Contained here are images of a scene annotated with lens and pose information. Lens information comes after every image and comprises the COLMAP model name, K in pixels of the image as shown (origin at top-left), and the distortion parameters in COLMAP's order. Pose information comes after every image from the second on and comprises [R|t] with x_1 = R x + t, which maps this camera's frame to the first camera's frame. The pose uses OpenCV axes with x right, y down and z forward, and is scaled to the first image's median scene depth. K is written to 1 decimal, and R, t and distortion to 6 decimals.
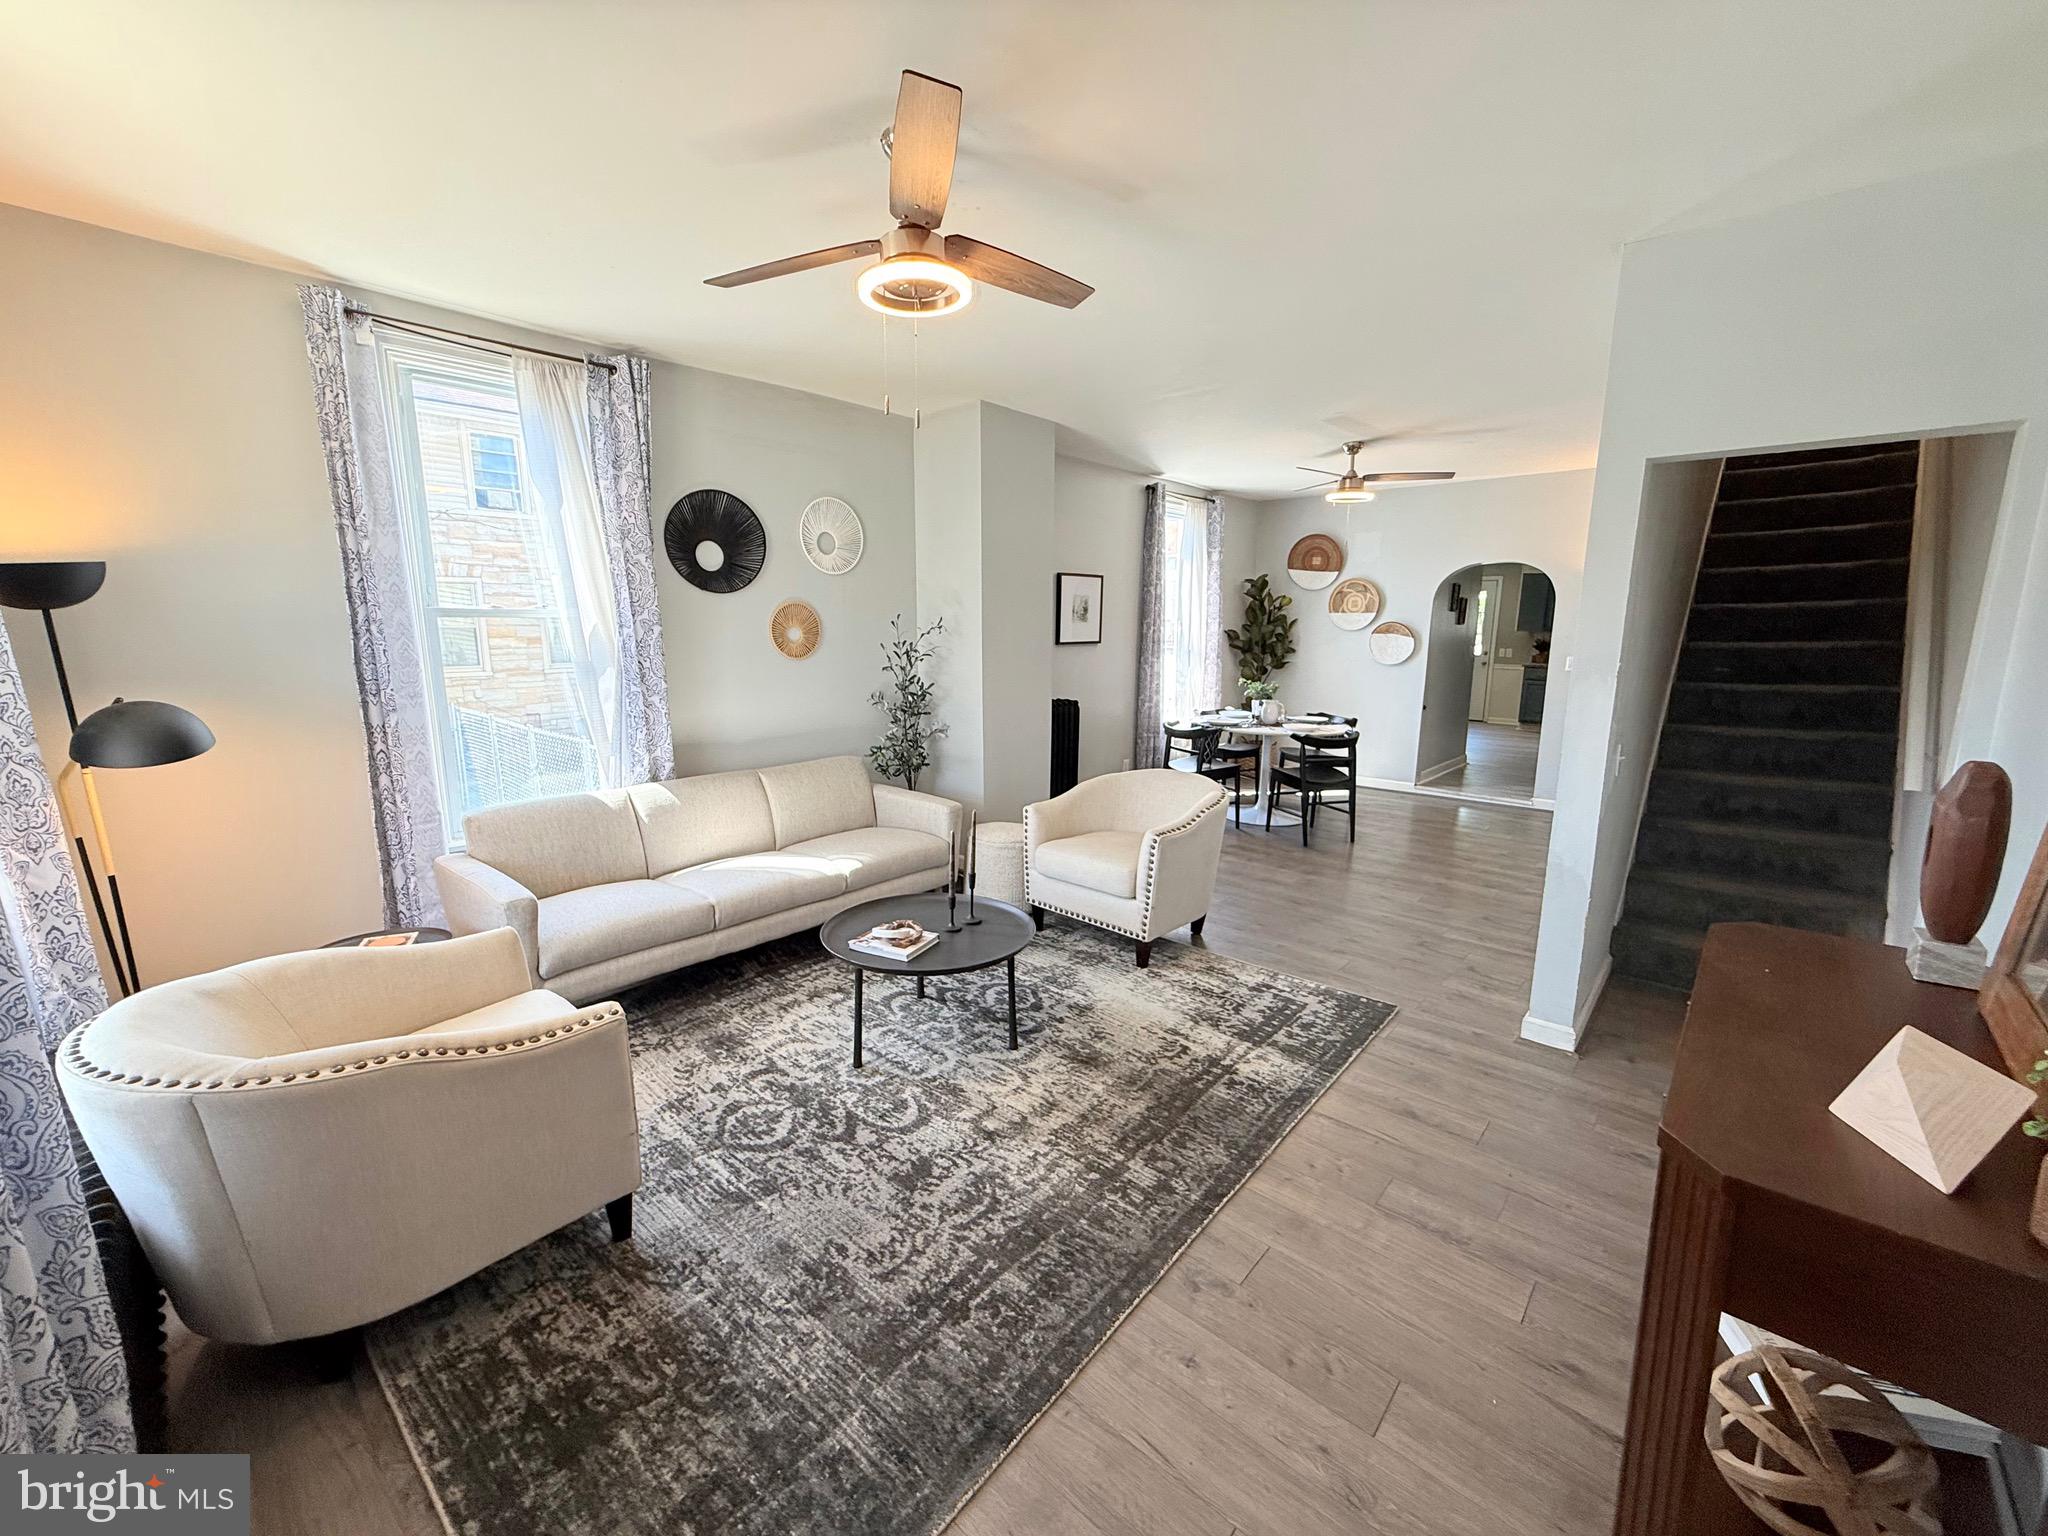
lens RADIAL K [[818.3, 0, 1020.7], [0, 818.3, 762.8], [0, 0, 1]] dist [0.000680, 0.000205]
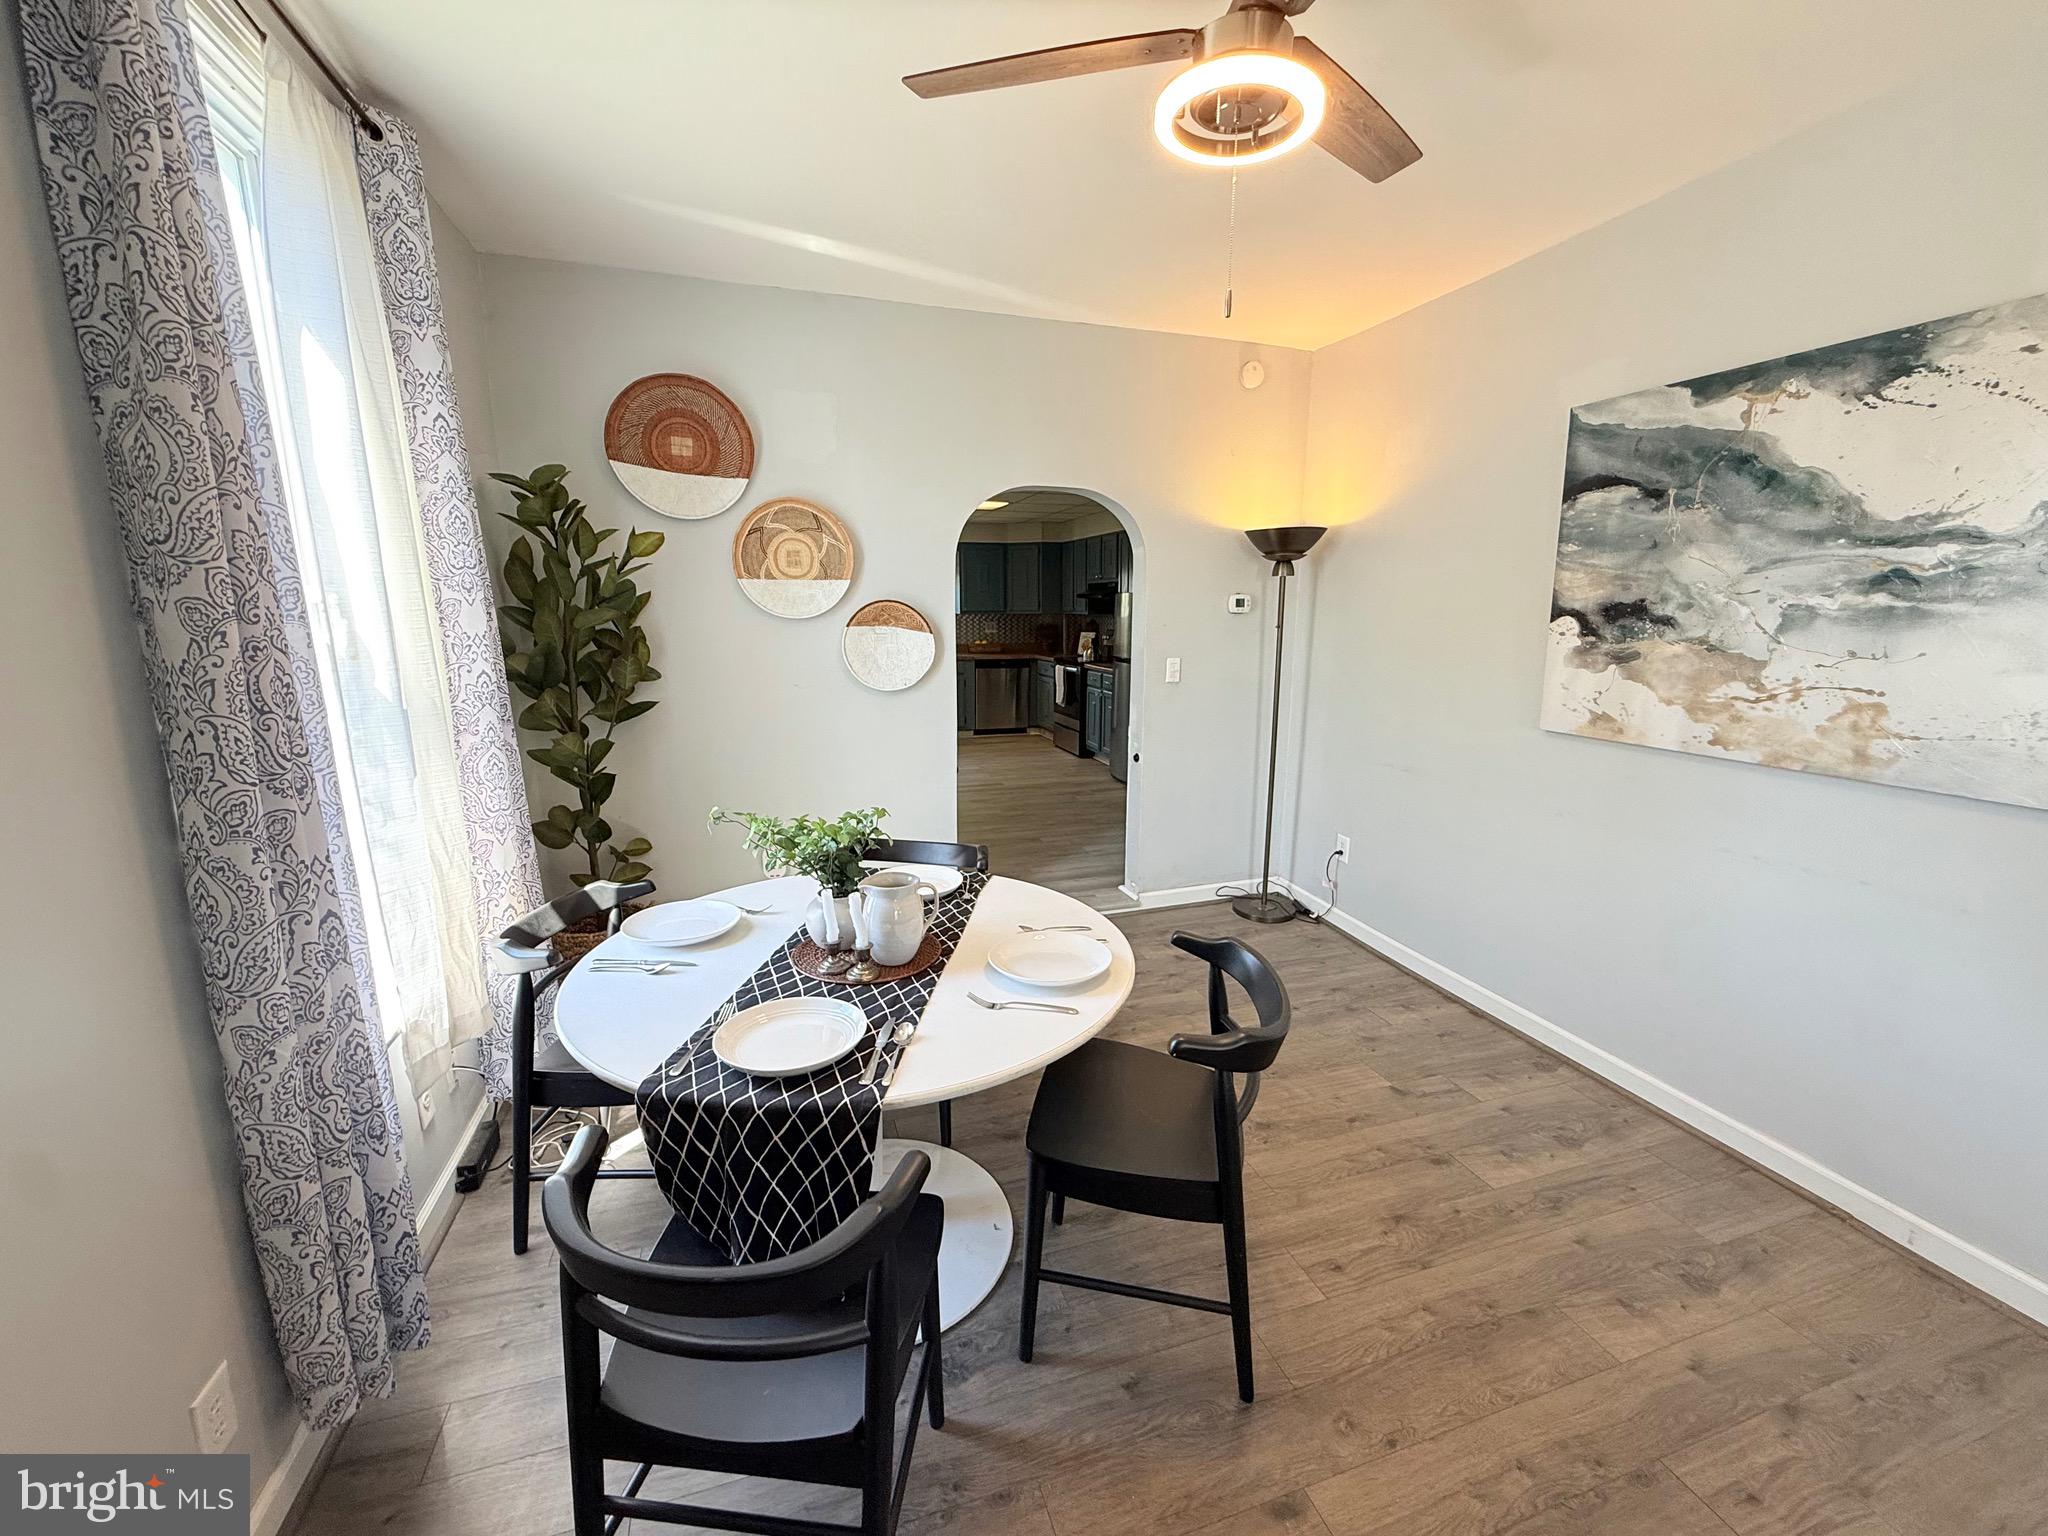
lens RADIAL K [[818.3, 0, 1020.7], [0, 818.3, 762.8], [0, 0, 1]] dist [0.000680, 0.000205]
pose [[0.497671, -0.168009, 0.850939, 0.201015], [0.150153, 0.982937, 0.106254, -0.288937], [-0.854270, 0.074891, 0.514406, 1.702727]]
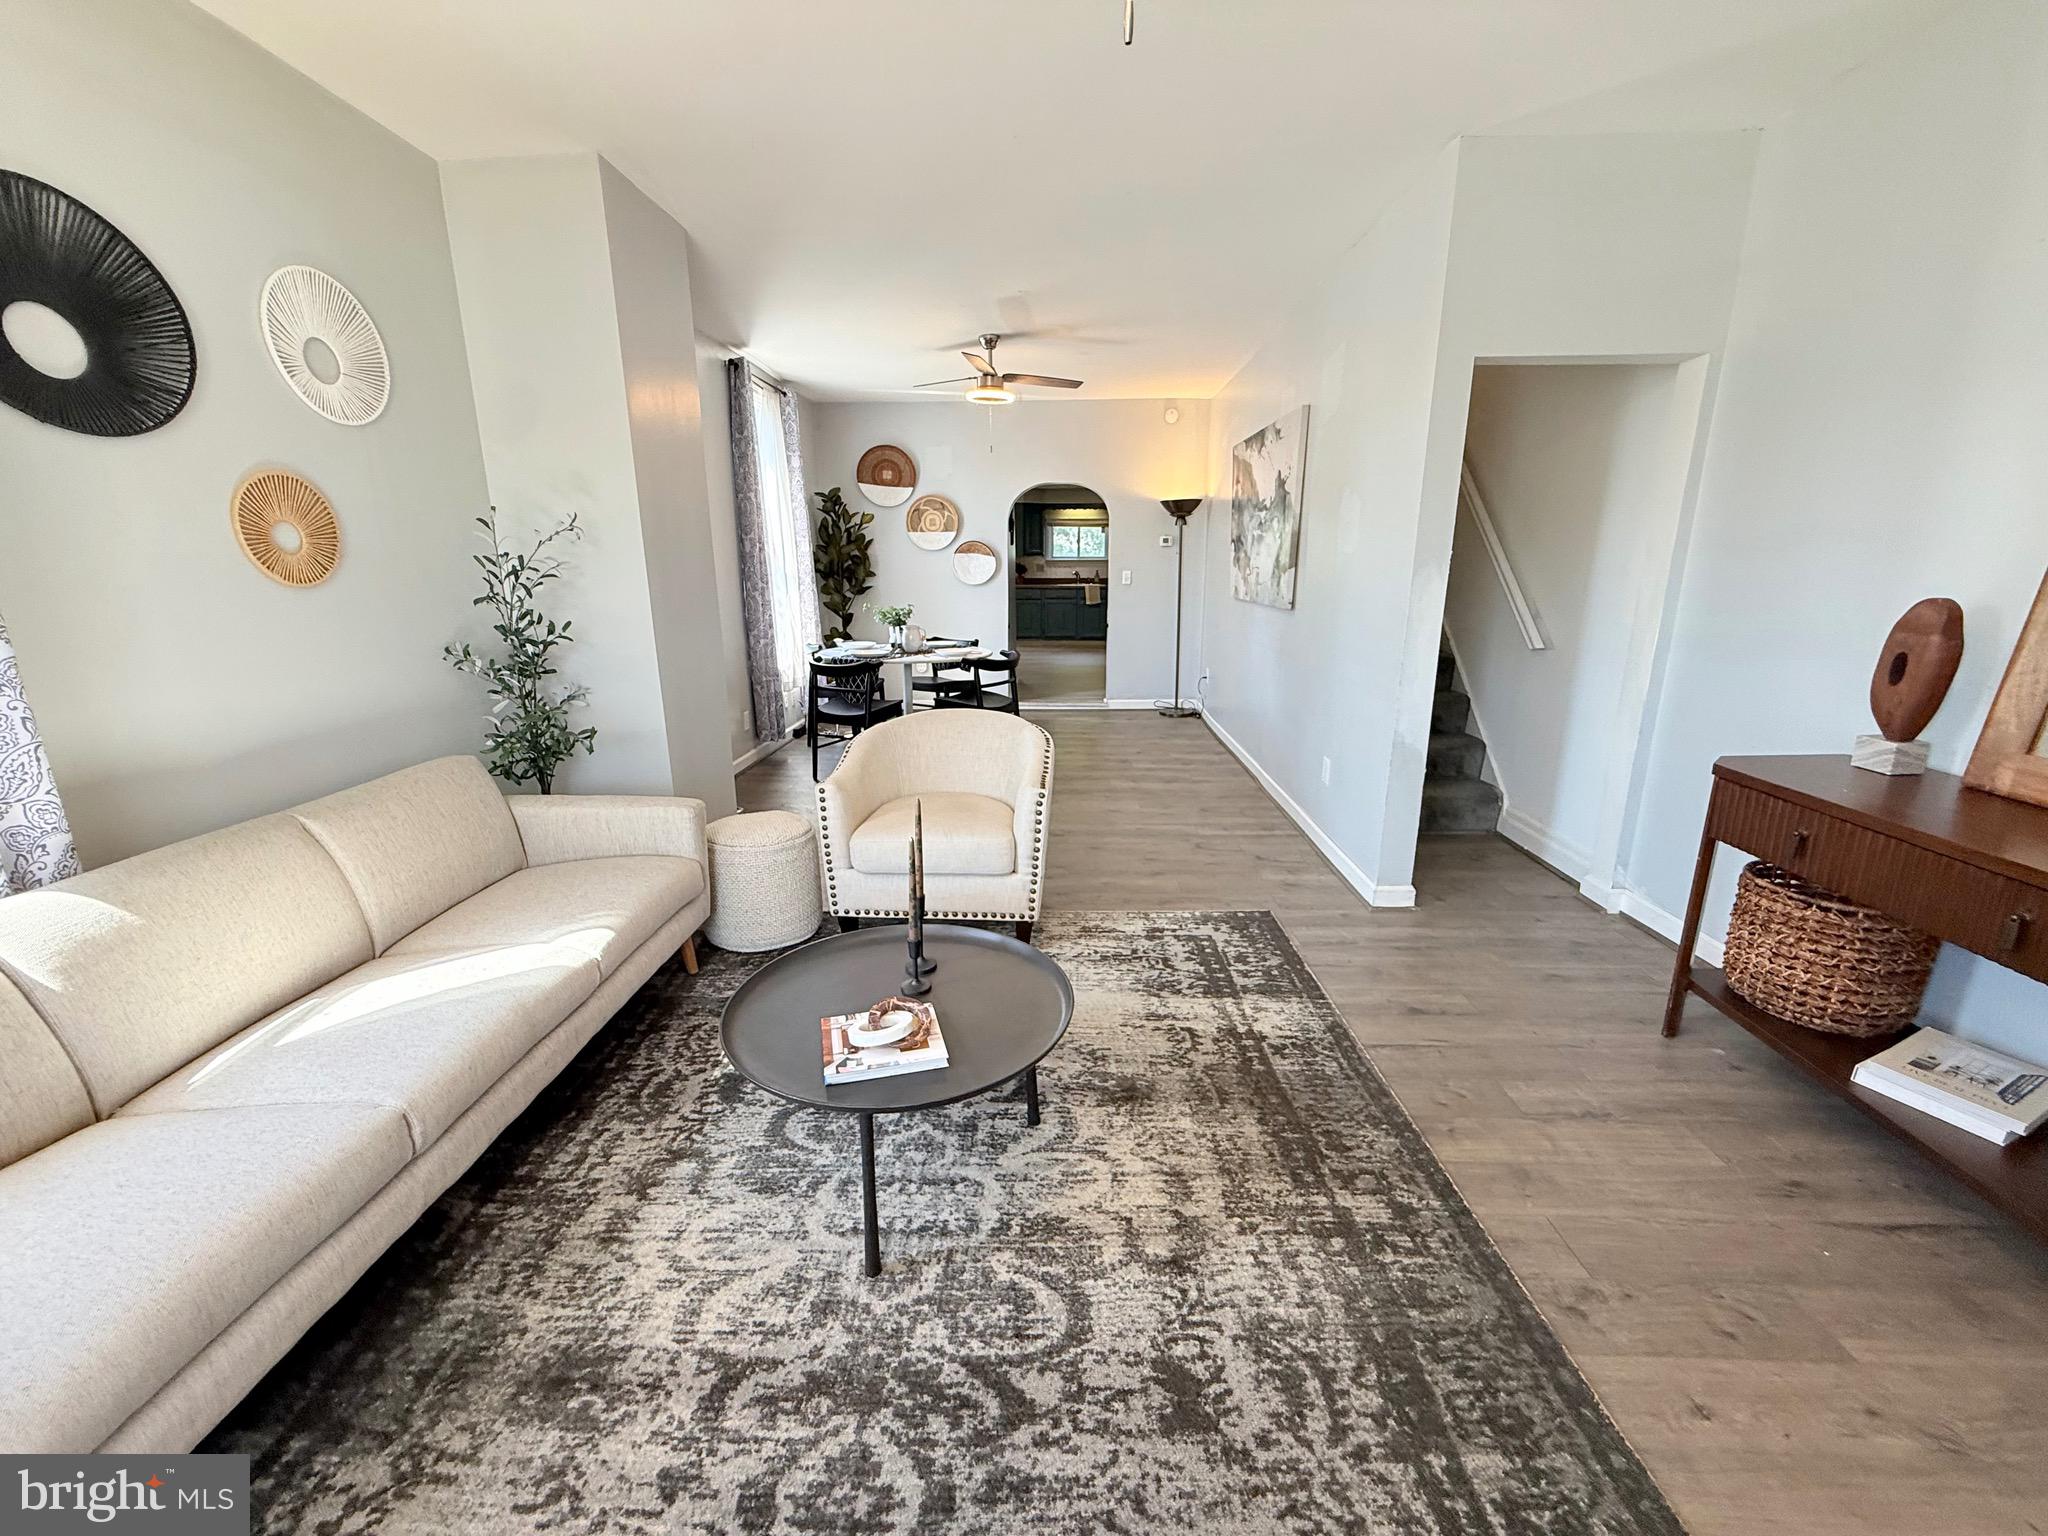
lens RADIAL K [[818.3, 0, 1020.7], [0, 818.3, 762.8], [0, 0, 1]] dist [0.000680, 0.000205]
pose [[0.765311, -0.165176, 0.622106, -0.393432], [0.120062, 0.986183, 0.114142, -0.032360], [-0.632363, -0.012663, 0.774568, 0.464604]]
